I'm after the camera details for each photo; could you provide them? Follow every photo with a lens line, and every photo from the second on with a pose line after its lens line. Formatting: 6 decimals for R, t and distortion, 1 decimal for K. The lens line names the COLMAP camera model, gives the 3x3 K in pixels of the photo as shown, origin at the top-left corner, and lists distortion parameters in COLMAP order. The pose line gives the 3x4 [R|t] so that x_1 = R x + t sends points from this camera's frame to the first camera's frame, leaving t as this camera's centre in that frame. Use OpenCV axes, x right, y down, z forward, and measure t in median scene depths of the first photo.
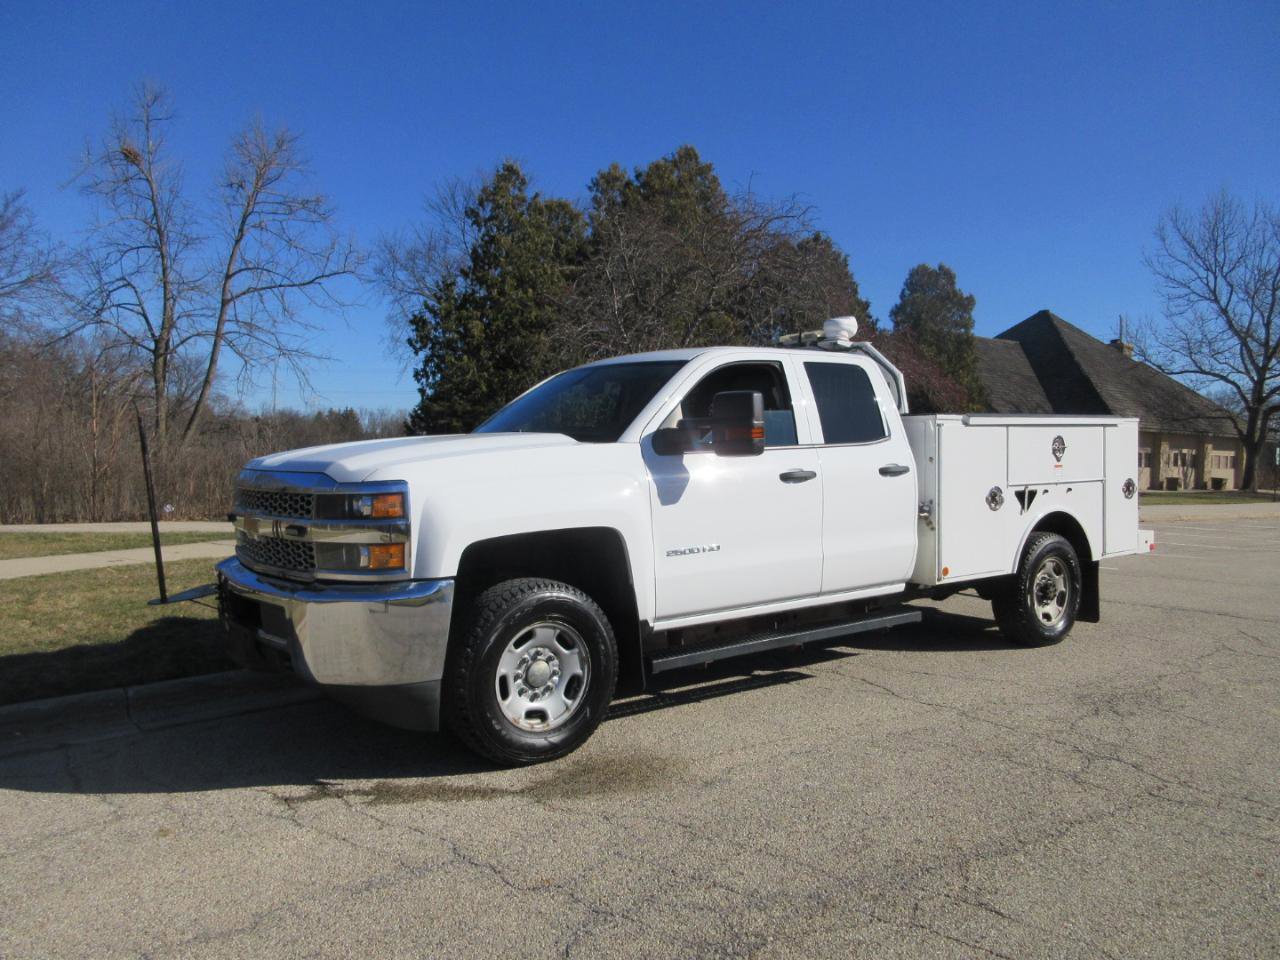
lens RADIAL K [[968.3, 0, 640.0], [0, 968.3, 480.0], [0, 0, 1]] dist [0.003879, -0.002614]
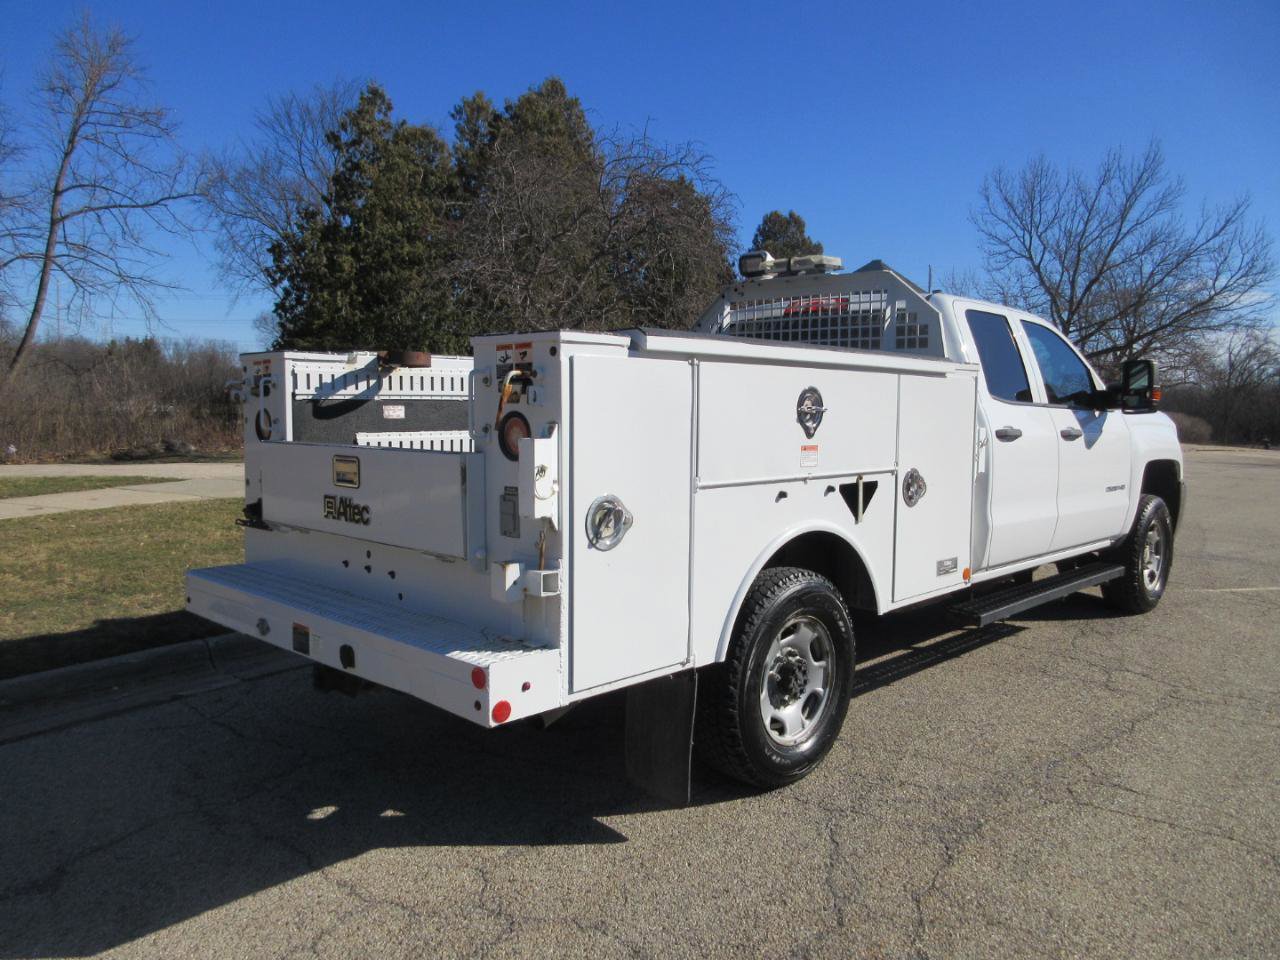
lens RADIAL K [[970.7, 0, 634.4], [0, 970.7, 487.6], [0, 0, 1]] dist [0.005115, 0.000450]
pose [[0.983896, -0.004329, 0.178691, -0.054743], [-0.008475, 0.997452, 0.070829, -0.003473], [-0.178543, -0.071203, 0.981352, -0.011021]]
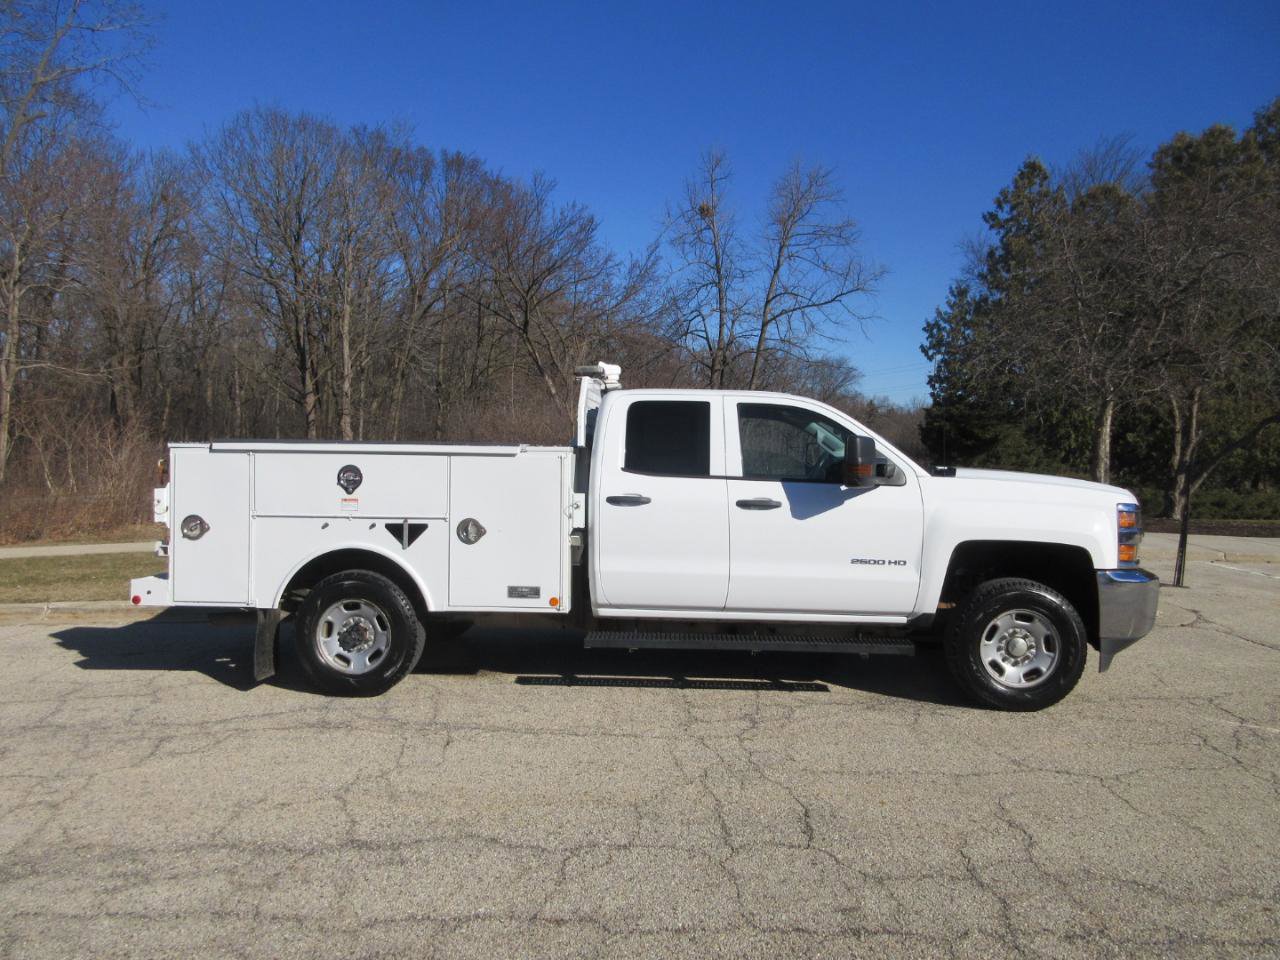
lens RADIAL K [[982.7, 0, 645.0], [0, 982.7, 480.6], [0, 0, 1]] dist [0.002124, 0.005992]
pose [[0.781101, 0.029318, -0.623716, 0.199836], [-0.023666, 0.999569, 0.017347, -0.010281], [0.623956, 0.001211, 0.781458, -0.024664]]
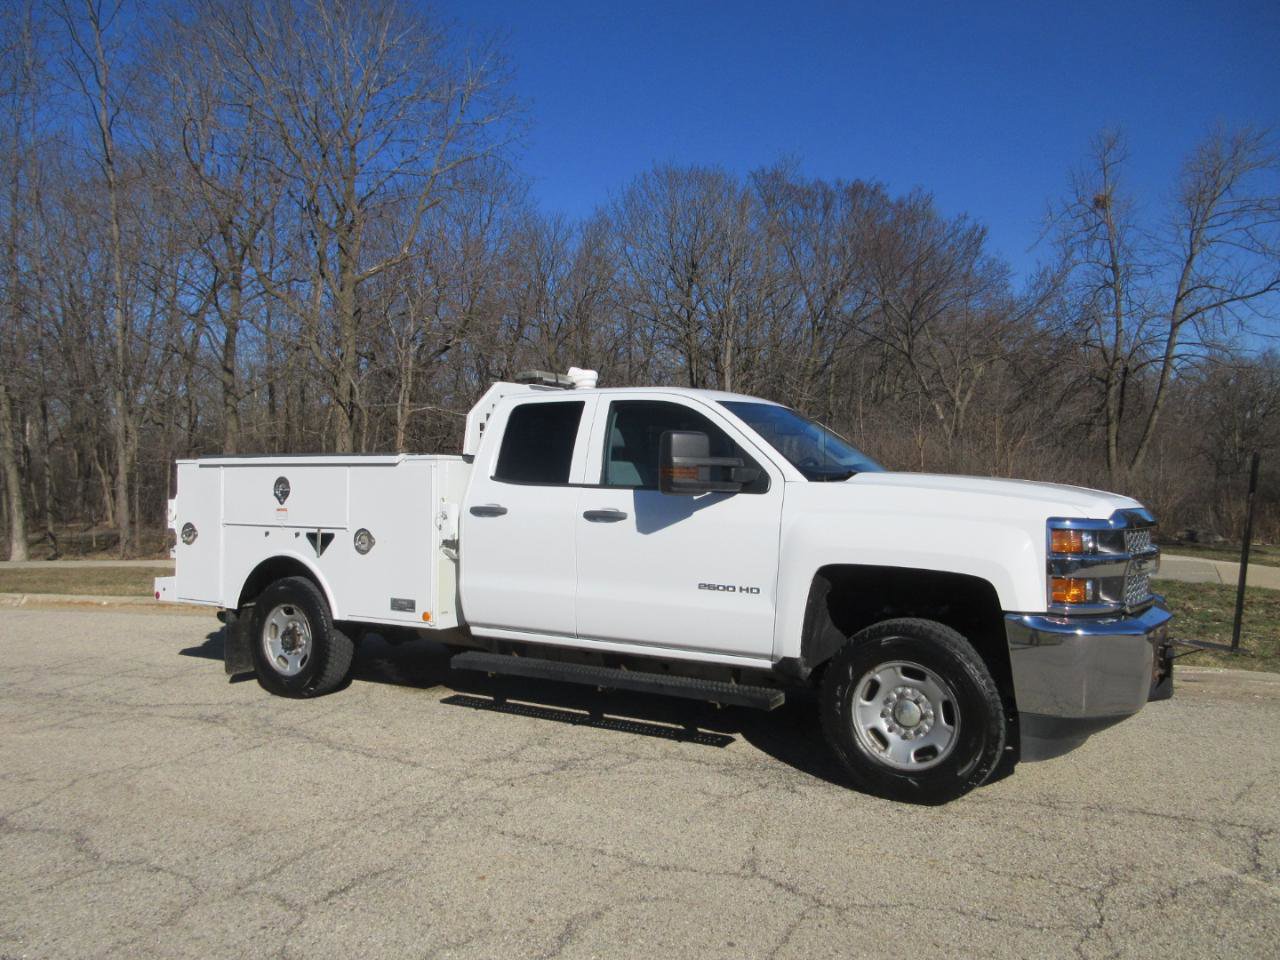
lens RADIAL K [[980.8, 0, 644.3], [0, 980.8, 477.3], [0, 0, 1]] dist [0.006225, -0.002240]
pose [[0.397974, -0.001596, -0.917395, 0.263623], [-0.019899, 0.999748, -0.010371, -0.007190], [0.917181, 0.022383, 0.397842, 0.102919]]
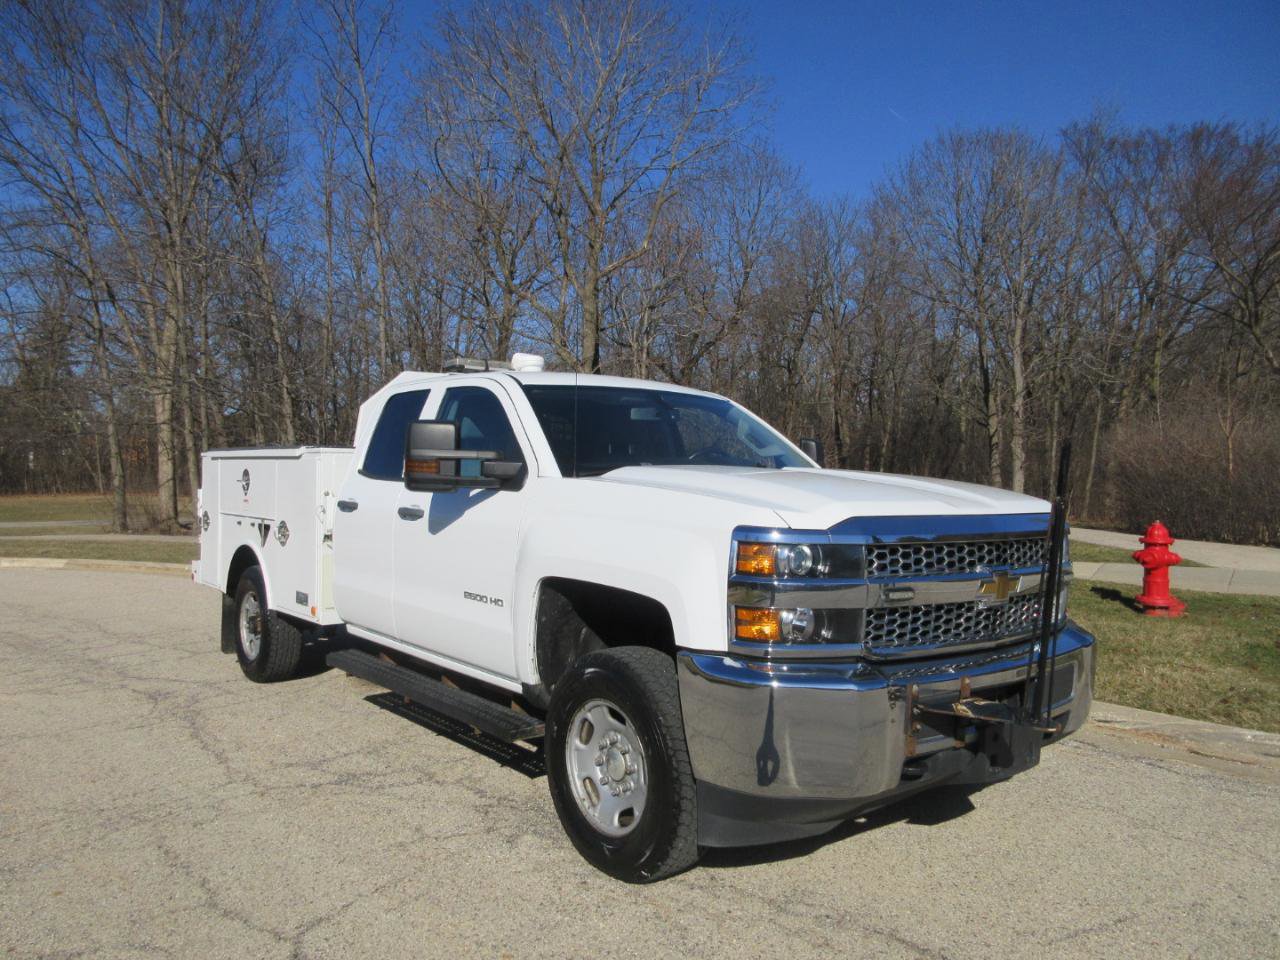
lens RADIAL K [[980.0, 0, 642.9], [0, 980.0, 475.0], [0, 0, 1]] dist [0.004696, 0.003834]
pose [[0.056911, 0.005708, -0.998363, 0.263158], [-0.025447, 0.999667, 0.004265, -0.010313], [0.998055, 0.025163, 0.057037, 0.209580]]
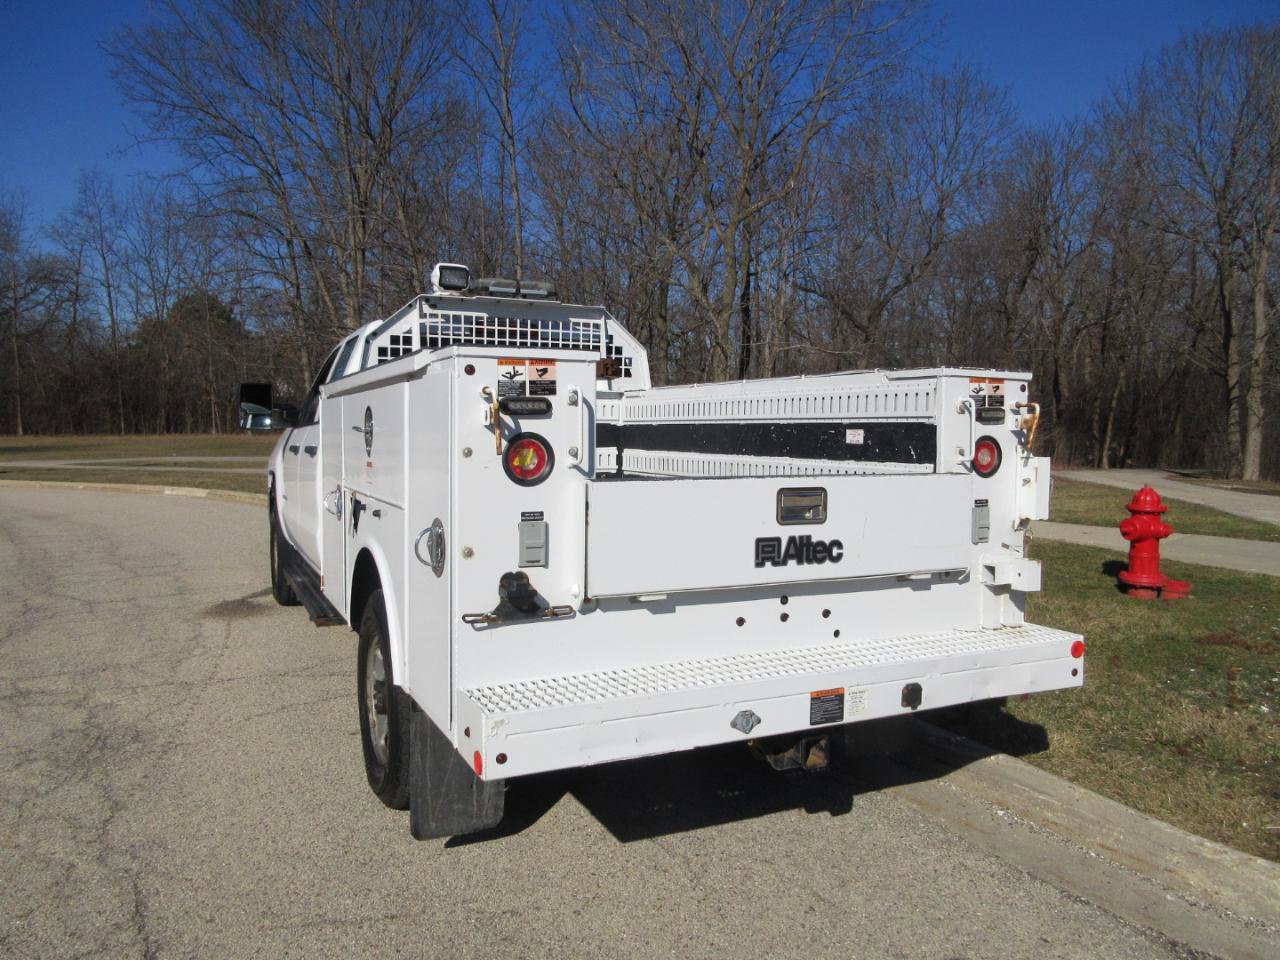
lens RADIAL K [[968.3, 0, 640.0], [0, 968.3, 480.0], [0, 0, 1]] dist [0.003879, -0.002614]
pose [[0.147094, -0.066890, 0.986858, -0.181854], [-0.006762, 0.997619, 0.068627, -0.006675], [-0.989099, -0.016768, 0.146292, 0.124814]]
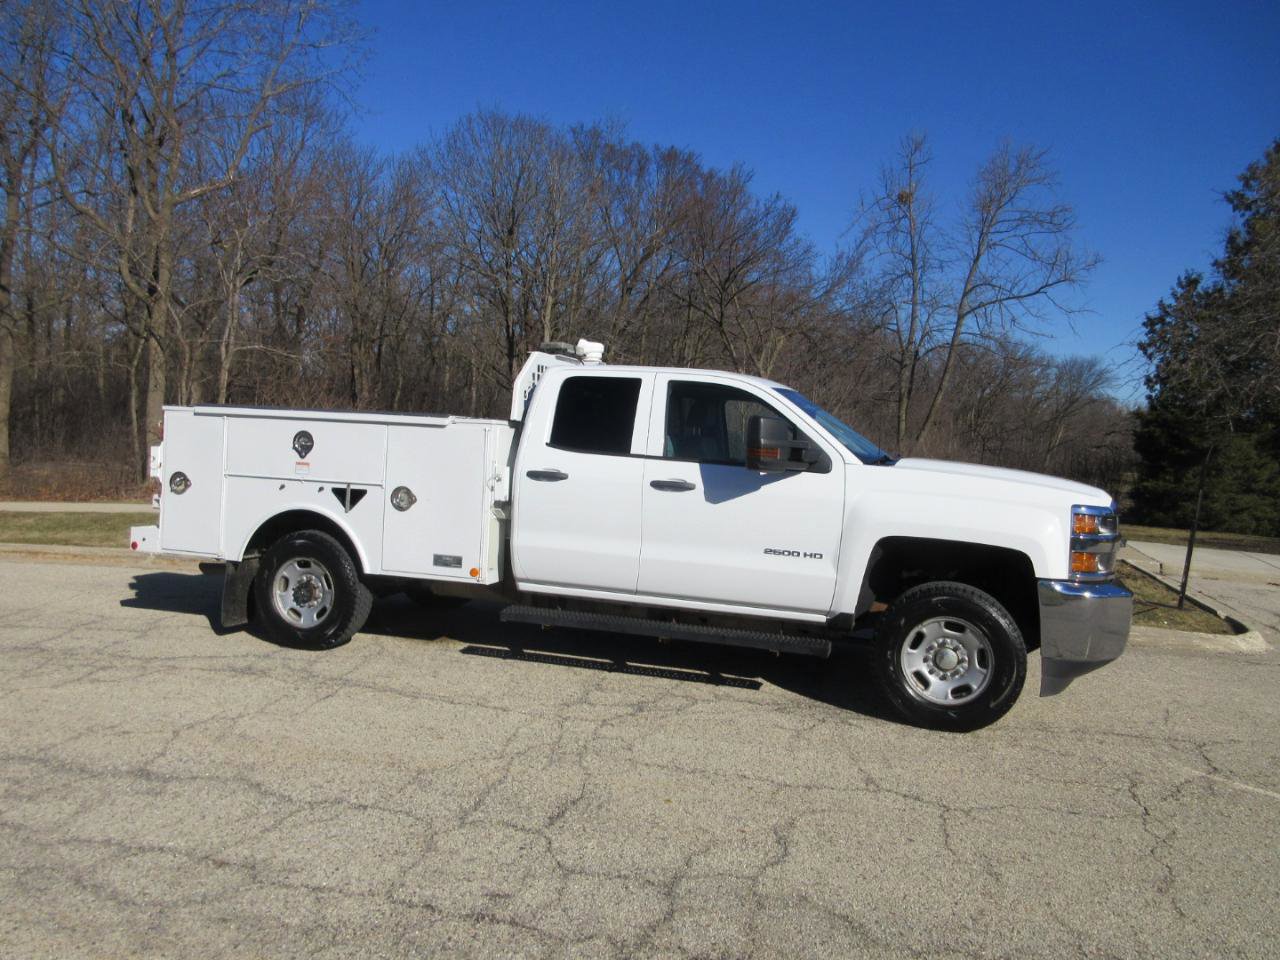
lens RADIAL K [[982.7, 0, 645.0], [0, 982.7, 480.6], [0, 0, 1]] dist [0.002124, 0.005992]
pose [[0.602301, 0.064642, -0.795647, 0.250005], [-0.064811, 0.997385, 0.031970, -0.009136], [0.795633, 0.032311, 0.604916, 0.034831]]
